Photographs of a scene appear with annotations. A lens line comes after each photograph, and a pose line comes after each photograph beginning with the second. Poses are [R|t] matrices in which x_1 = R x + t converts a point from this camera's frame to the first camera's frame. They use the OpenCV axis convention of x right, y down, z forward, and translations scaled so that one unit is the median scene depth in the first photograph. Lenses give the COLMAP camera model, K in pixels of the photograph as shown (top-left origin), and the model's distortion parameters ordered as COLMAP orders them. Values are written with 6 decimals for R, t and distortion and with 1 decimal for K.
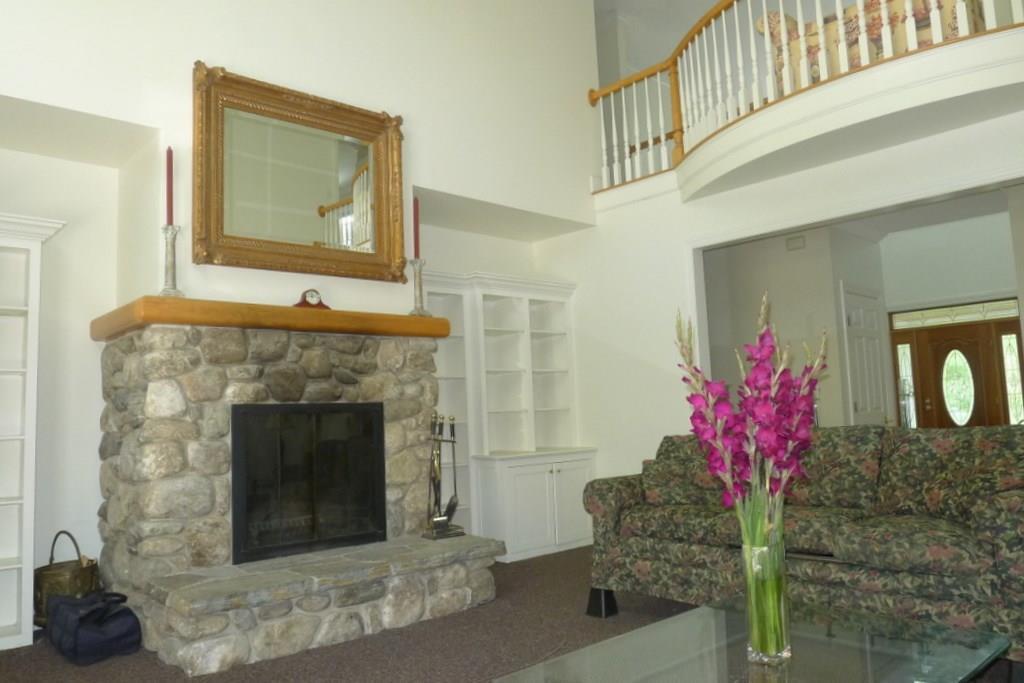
lens RADIAL K [[700.1, 0, 514.2], [0, 700.1, 343.8], [0, 0, 1]] dist [-0.033270, -0.007668]
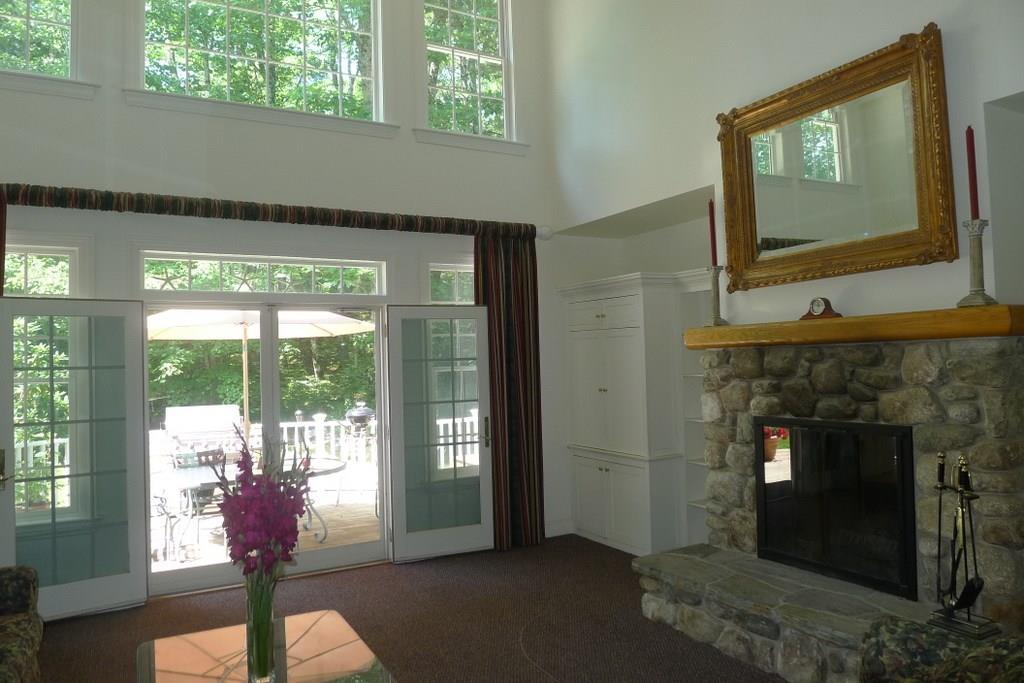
lens RADIAL K [[700.1, 0, 514.6], [0, 700.1, 337.4], [0, 0, 1]] dist [-0.033270, -0.007668]
pose [[-0.193706, 0.010946, -0.980999, 0.689259], [0.131613, 0.991189, -0.014928, -0.064556], [0.972191, -0.132003, -0.193440, 0.776111]]
